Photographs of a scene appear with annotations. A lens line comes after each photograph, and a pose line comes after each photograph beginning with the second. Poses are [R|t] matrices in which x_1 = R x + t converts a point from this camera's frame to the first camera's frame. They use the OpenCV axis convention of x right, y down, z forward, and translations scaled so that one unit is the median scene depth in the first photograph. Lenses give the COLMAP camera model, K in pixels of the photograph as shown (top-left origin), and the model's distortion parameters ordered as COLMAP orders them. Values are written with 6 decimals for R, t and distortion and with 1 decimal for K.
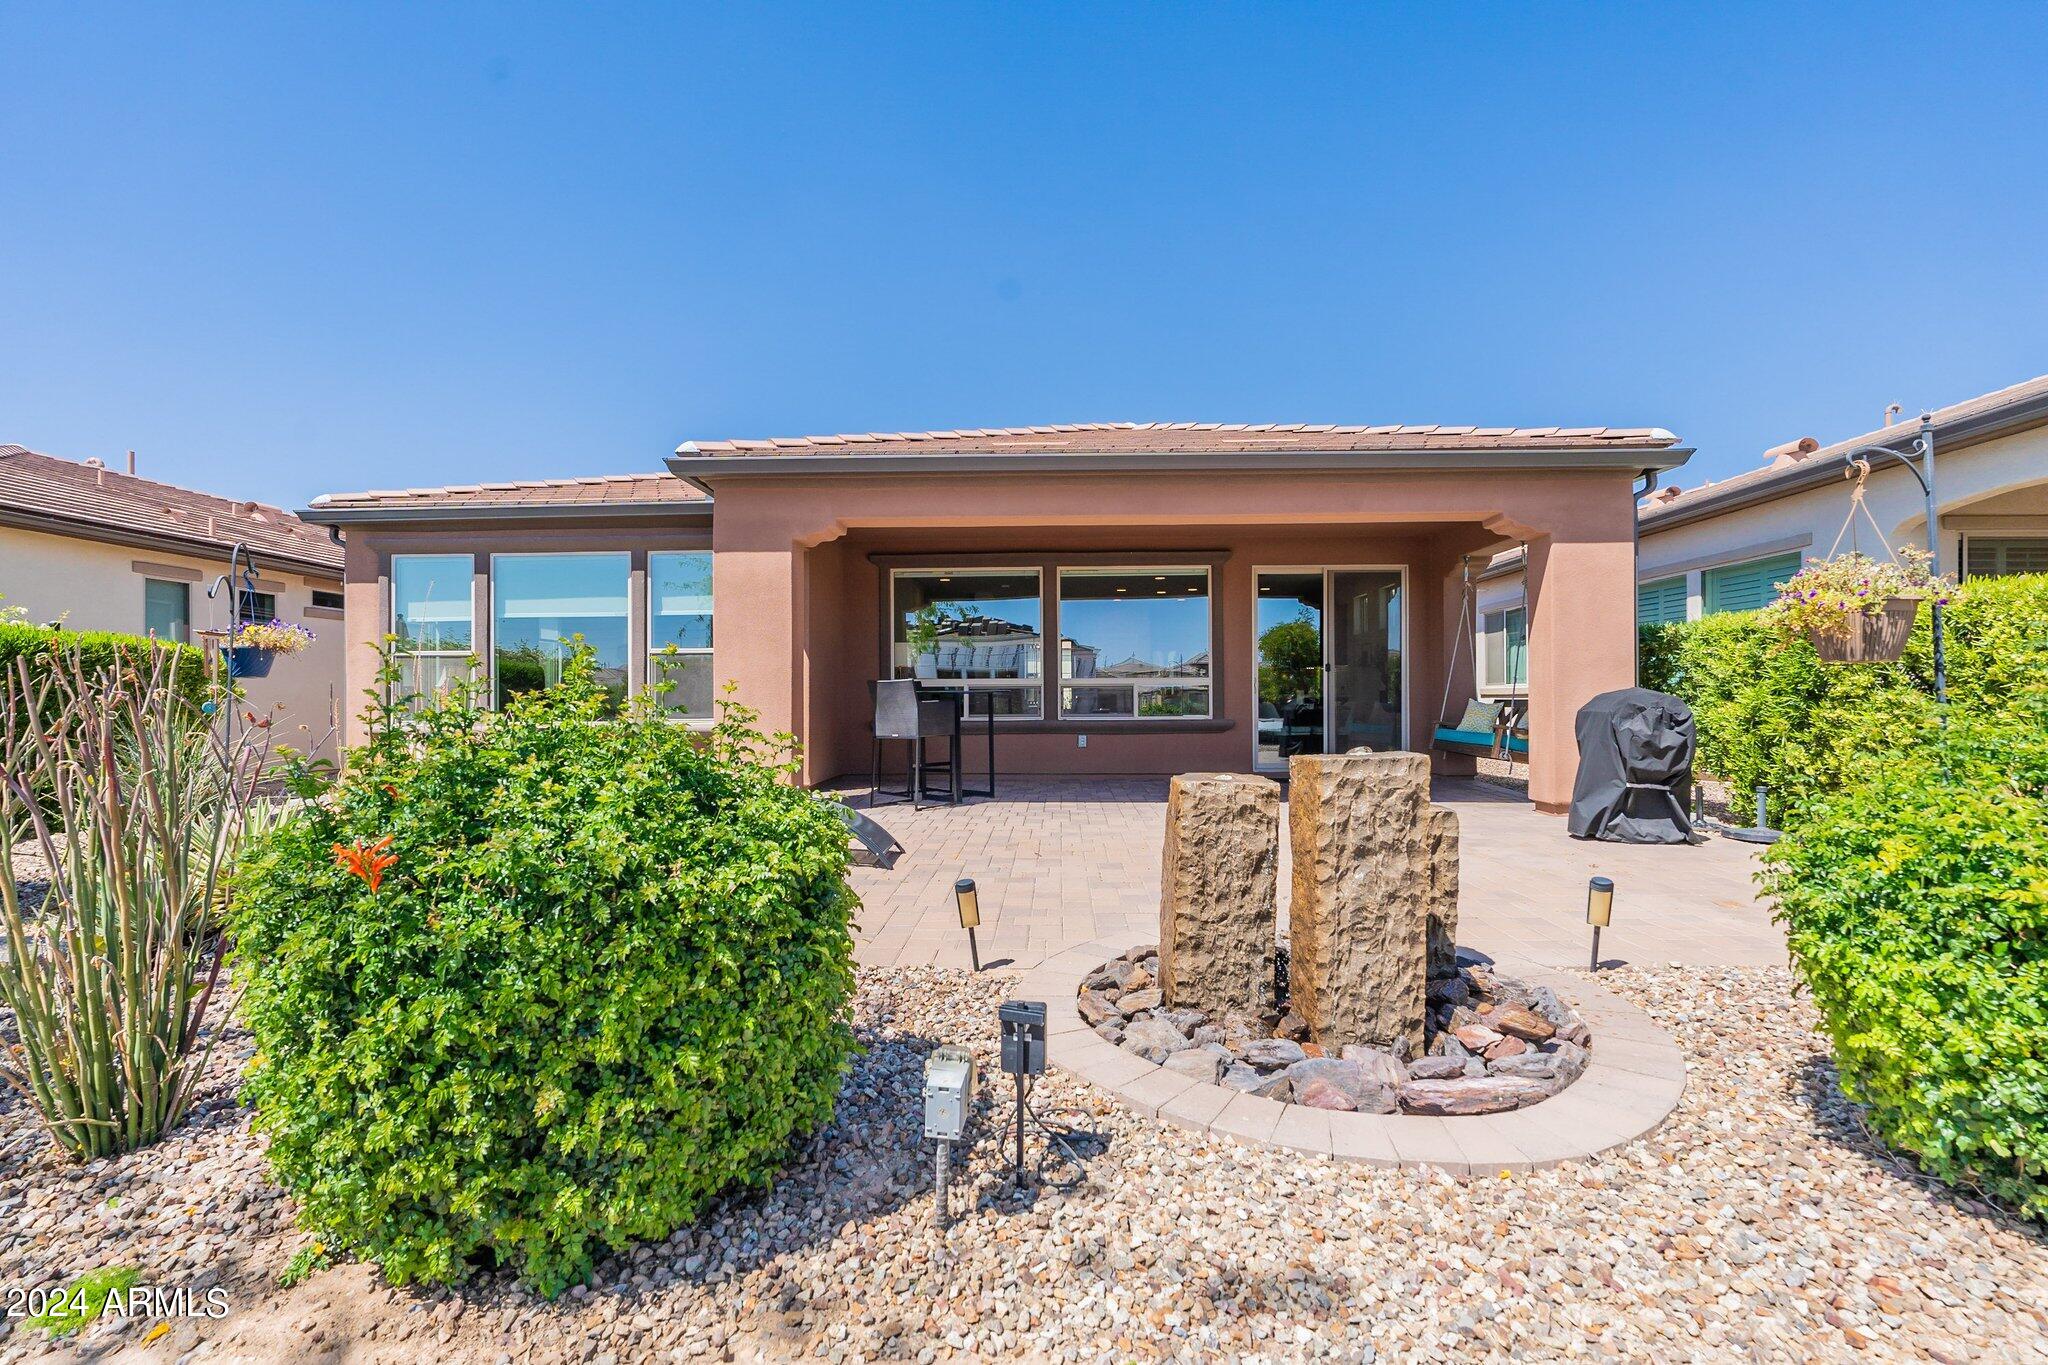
lens RADIAL K [[915.6, 0, 1018.1], [0, 915.6, 687.3], [0, 0, 1]] dist [-0.005804, -0.000202]
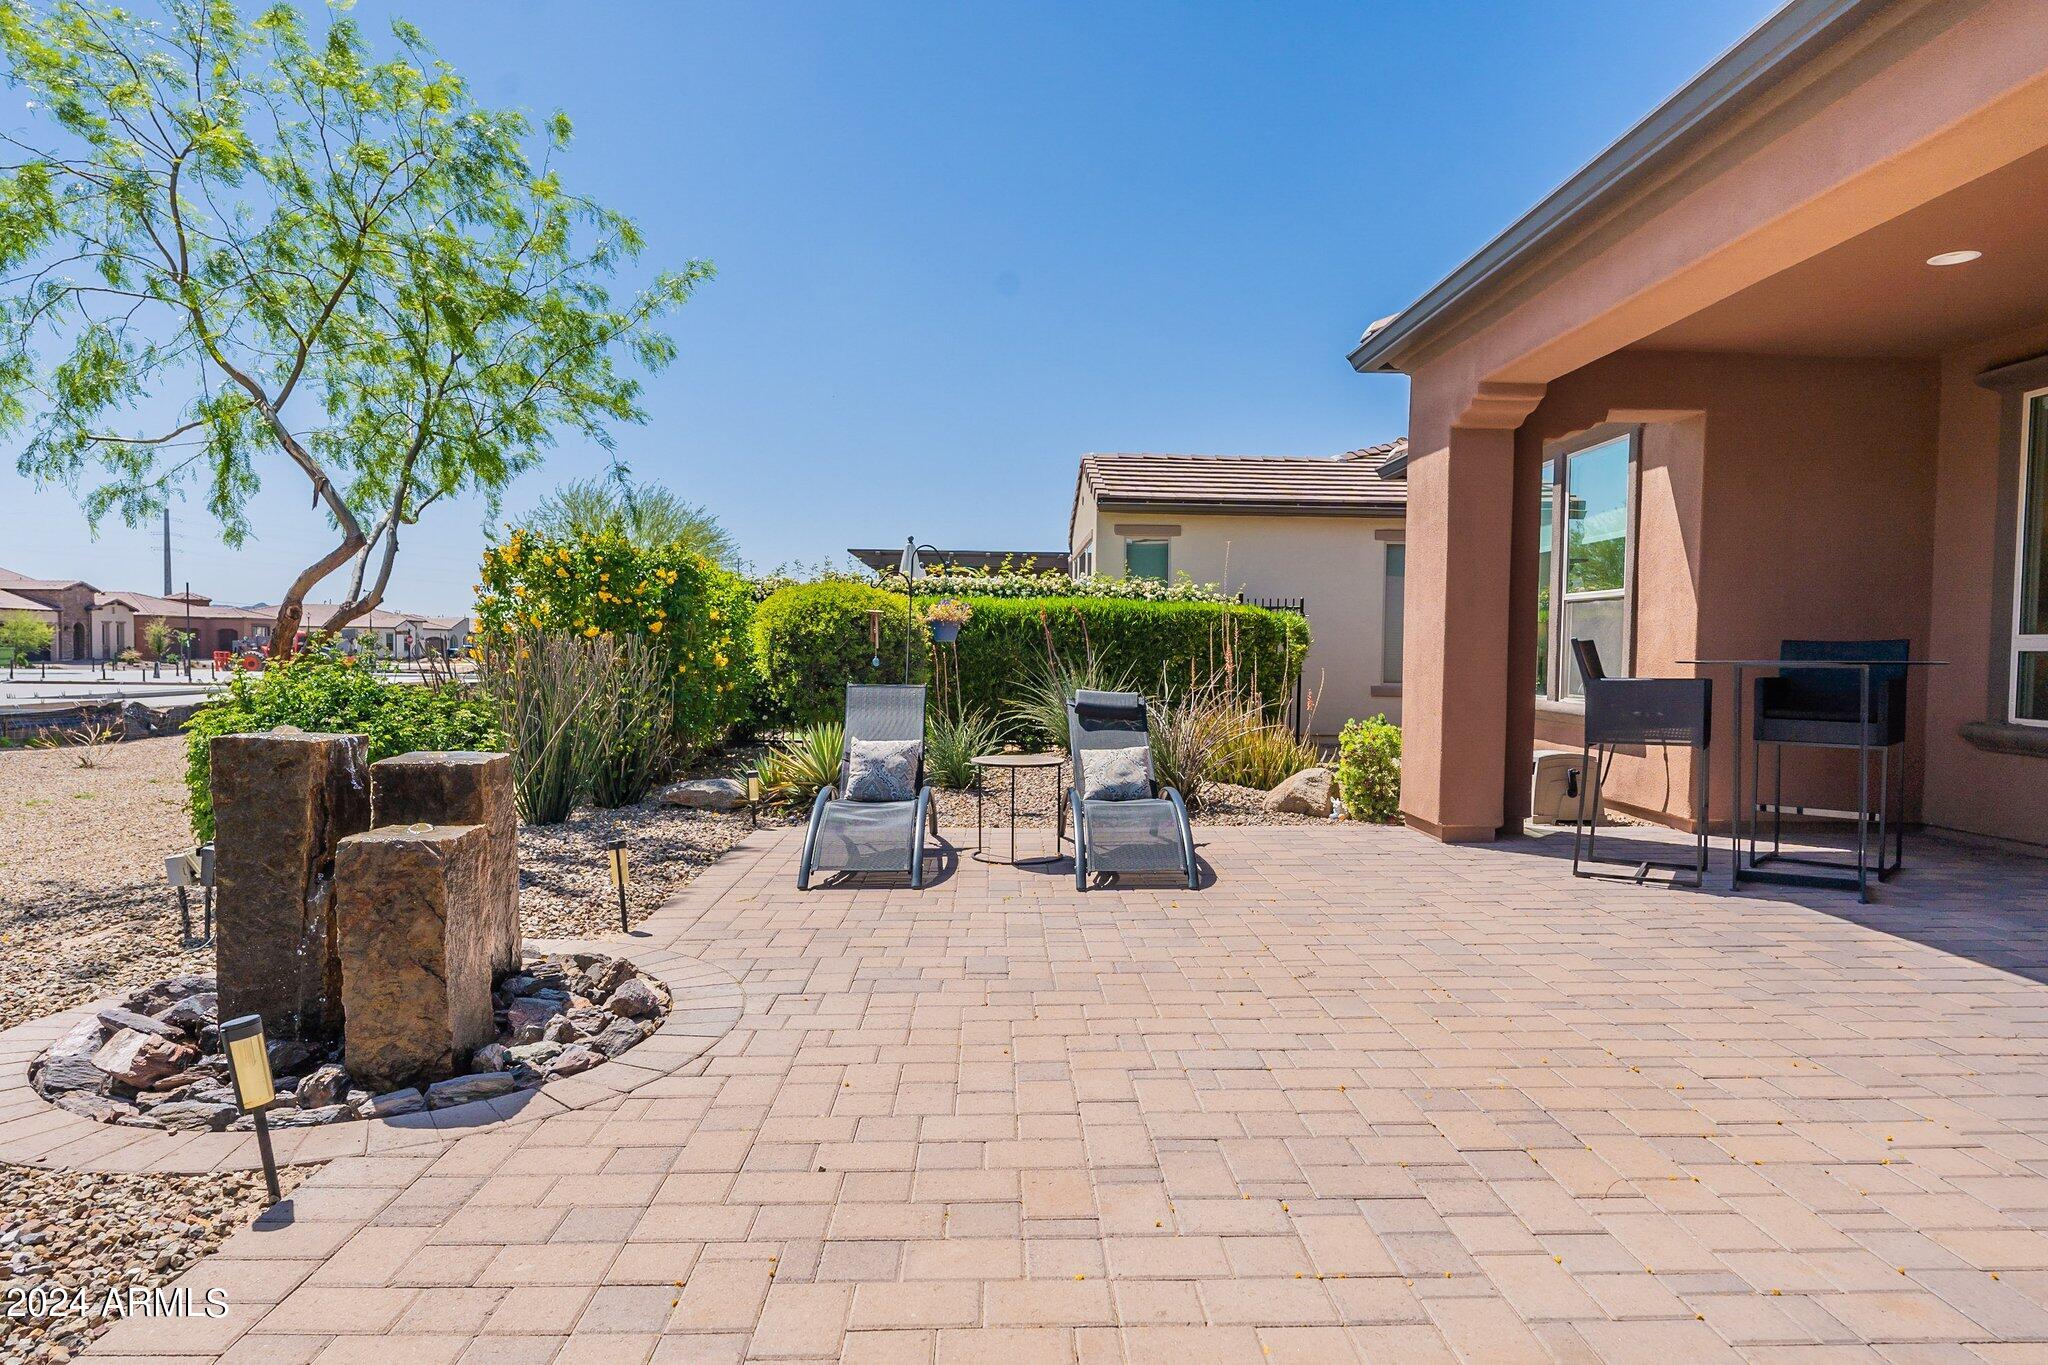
lens RADIAL K [[1208.5, 0, 1020.2], [0, 1208.5, 686.5], [0, 0, 1]] dist [-0.003983, 0.004032]
pose [[0.042004, 0.038822, -0.998363, 0.503056], [-0.004075, 0.999243, 0.038685, -0.004547], [0.999109, 0.002443, 0.042130, 0.527931]]
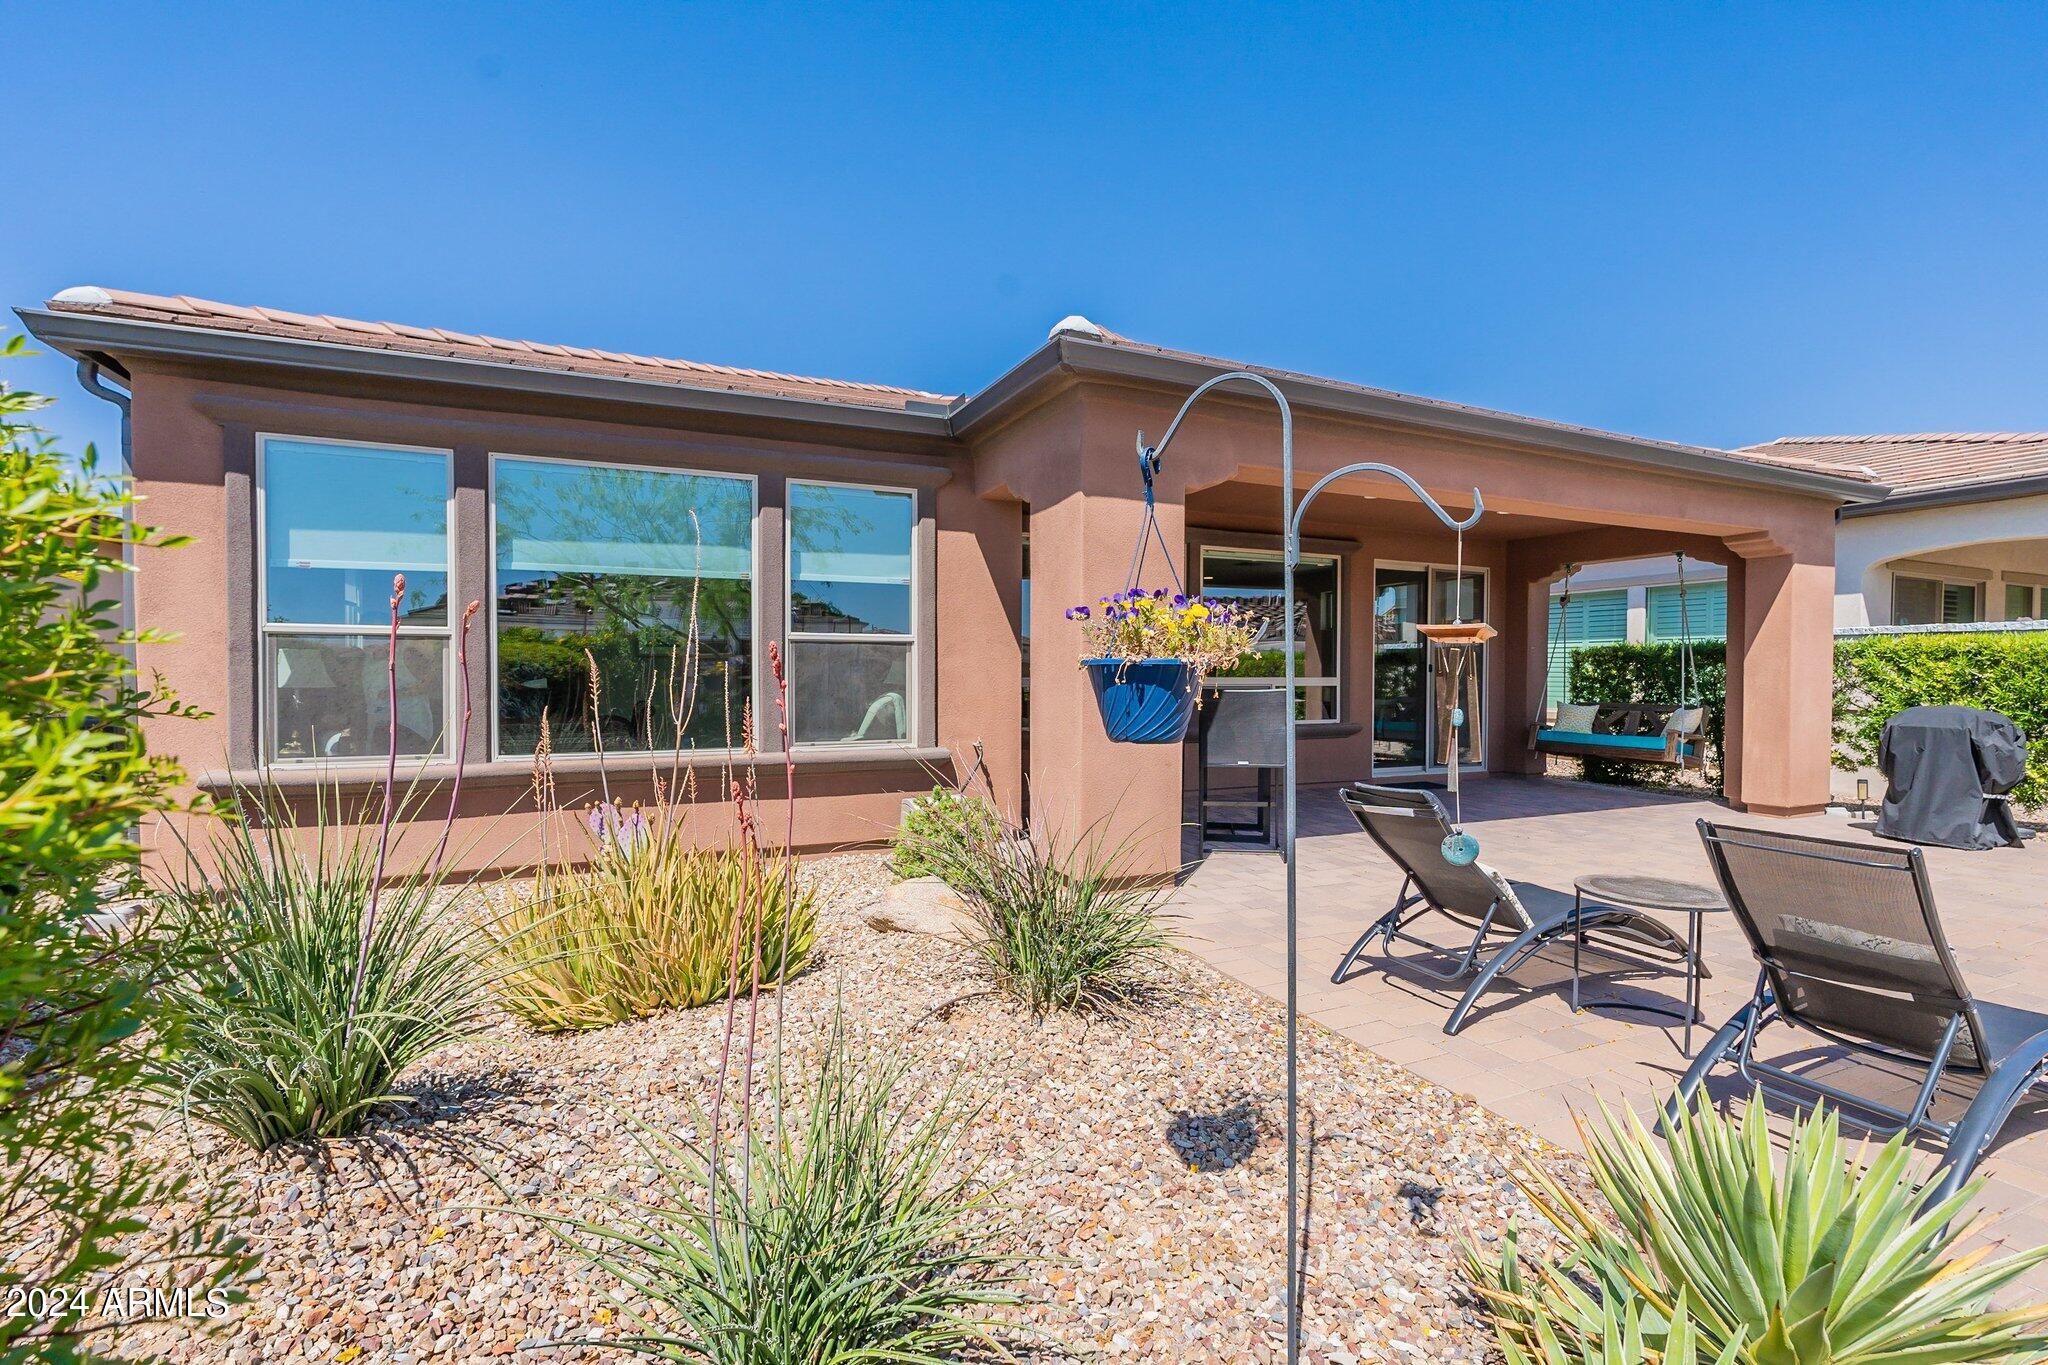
lens RADIAL K [[920.1, 0, 1041.2], [0, 920.1, 684.4], [0, 0, 1]] dist [-0.000924, -0.000337]
pose [[0.896009, 0.003399, 0.444024, -0.512232], [-0.013598, 0.999712, 0.019787, -0.020486], [-0.443828, -0.023767, 0.895797, 0.337543]]
